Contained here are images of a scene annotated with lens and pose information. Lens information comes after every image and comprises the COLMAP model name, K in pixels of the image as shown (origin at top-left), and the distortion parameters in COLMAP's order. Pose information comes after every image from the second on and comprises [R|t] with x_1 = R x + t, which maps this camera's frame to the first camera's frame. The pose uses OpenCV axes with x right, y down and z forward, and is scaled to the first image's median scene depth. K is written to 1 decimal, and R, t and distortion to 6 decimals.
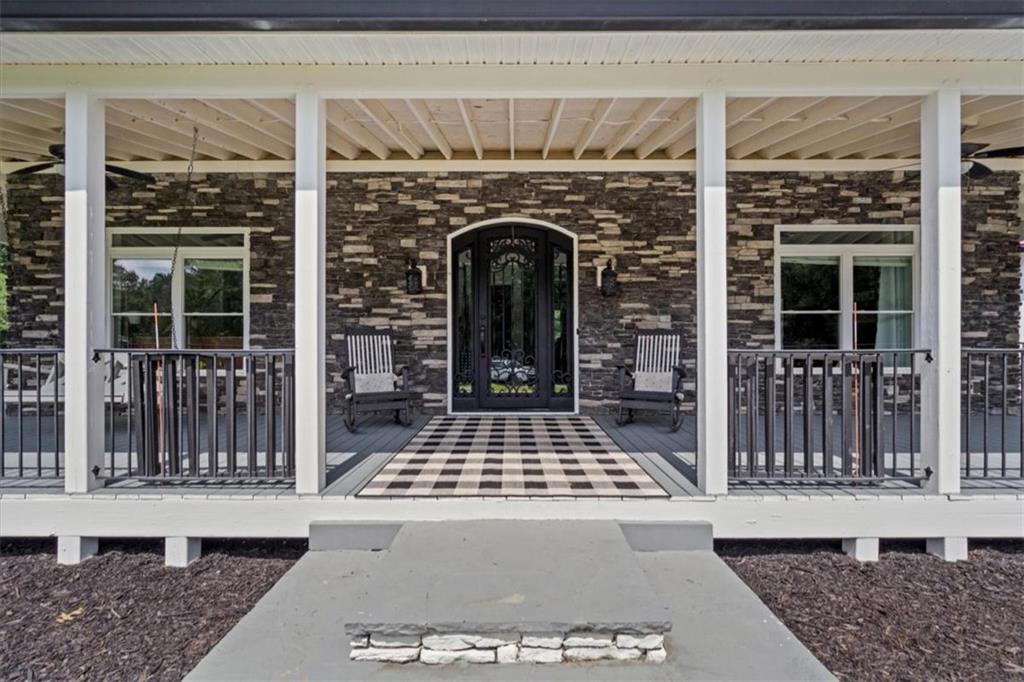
lens RADIAL K [[462.5, 0, 512.0], [0, 462.5, 341.0], [0, 0, 1]] dist [-0.002775, 0.000303]
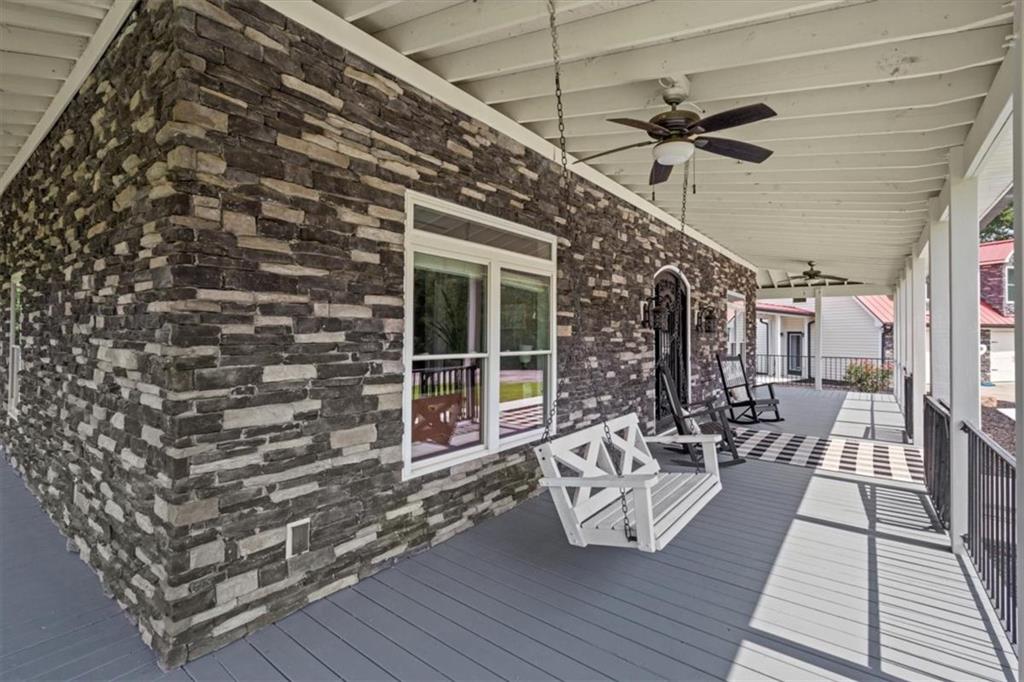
lens RADIAL K [[462.5, 0, 512.0], [0, 462.5, 341.0], [0, 0, 1]] dist [-0.002775, 0.000303]
pose [[0.618243, -0.005933, 0.785964, -1.209732], [0.004808, 0.999981, 0.003766, -0.078657], [-0.785972, 0.001451, 0.618260, 0.591051]]
